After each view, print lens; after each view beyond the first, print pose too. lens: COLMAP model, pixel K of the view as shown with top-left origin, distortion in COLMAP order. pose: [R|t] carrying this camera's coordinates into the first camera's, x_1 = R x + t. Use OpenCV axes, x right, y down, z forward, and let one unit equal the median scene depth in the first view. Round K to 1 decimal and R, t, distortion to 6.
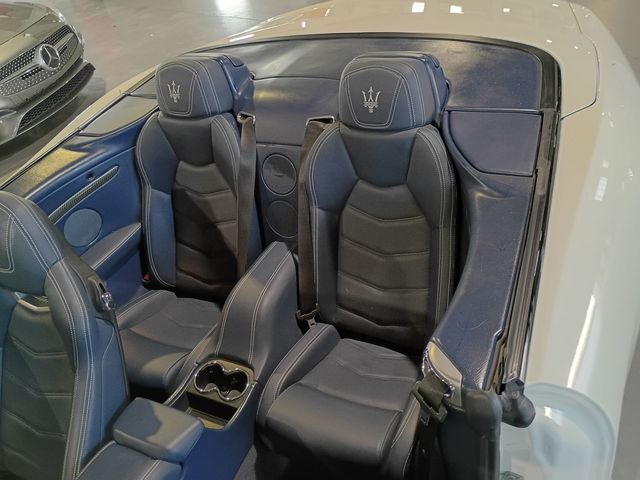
lens RADIAL K [[554.2, 0, 325.5], [0, 554.2, 229.5], [0, 0, 1]] dist [0.066720, -0.086360]
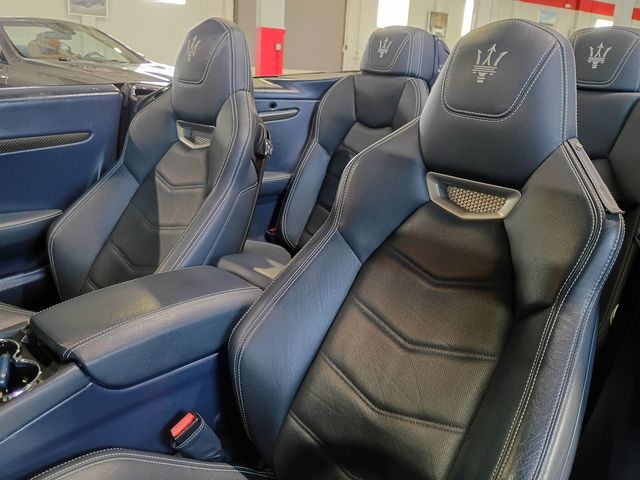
lens RADIAL K [[554.2, 0, 320.0], [0, 554.2, 234.3], [0, 0, 1]] dist [0.066720, -0.086360]
pose [[0.922072, 0.322549, -0.213883, -0.043478], [-0.376594, 0.875177, -0.303713, 0.414419], [0.089223, 0.360592, 0.928446, 0.139035]]
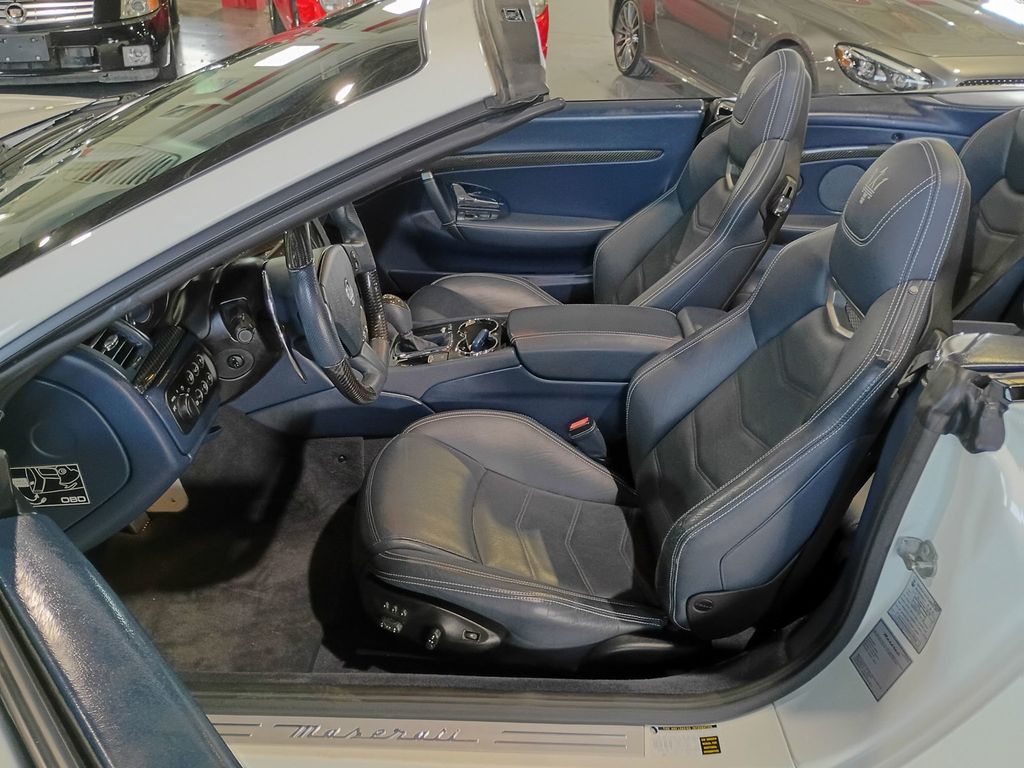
lens RADIAL K [[886.7, 0, 505.4], [0, 886.7, 391.4], [0, 0, 1]] dist [0.066720, -0.086360]
pose [[0.420800, 0.616584, -0.665396, 0.447251], [-0.650515, 0.716329, 0.252392, 0.215048], [0.632264, 0.326644, 0.702529, -0.148134]]
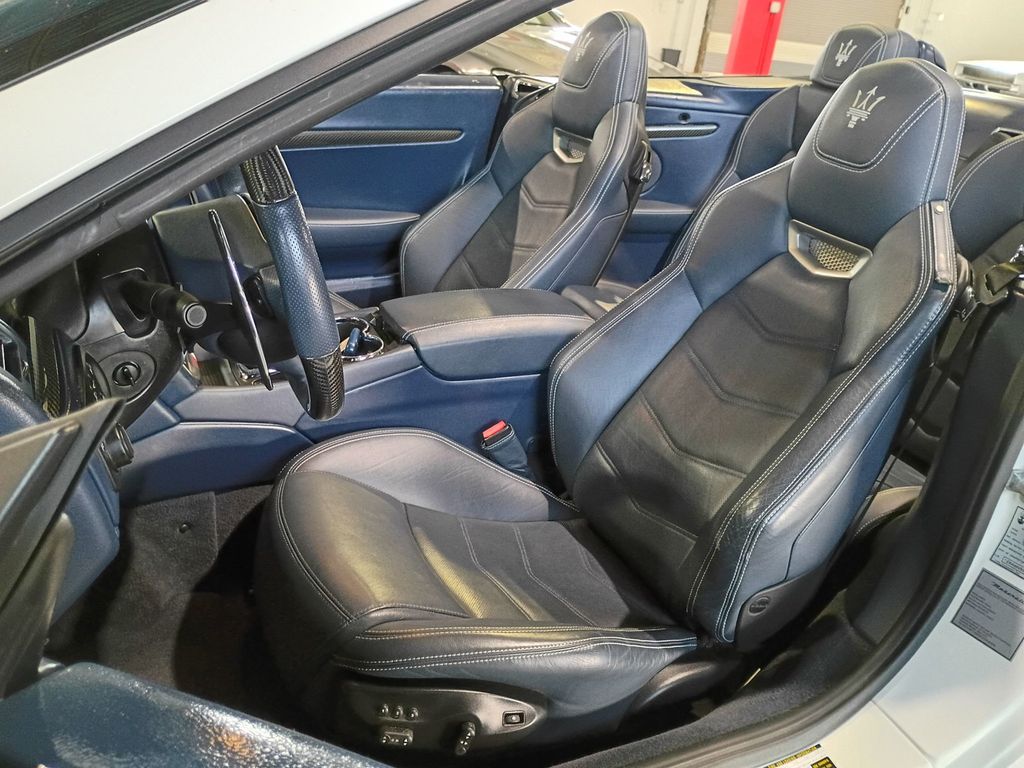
lens RADIAL K [[886.7, 0, 511.9], [0, 886.7, 383.0], [0, 0, 1]] dist [0.066720, -0.086360]
pose [[0.744155, 0.503068, -0.439495, 0.162585], [-0.589418, 0.804092, -0.077602, 0.482594], [0.314356, 0.316795, 0.894886, -0.118073]]
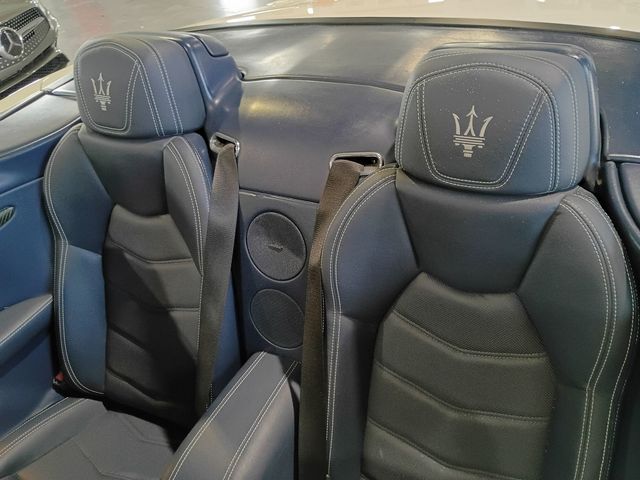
lens RADIAL K [[554.2, 0, 324.7], [0, 554.2, 234.6], [0, 0, 1]] dist [0.066720, -0.086360]
pose [[0.998255, 0.058510, 0.007908, -0.036825], [-0.058438, 0.998249, -0.009111, -0.105902], [-0.008427, 0.008633, 0.999927, 0.413068]]
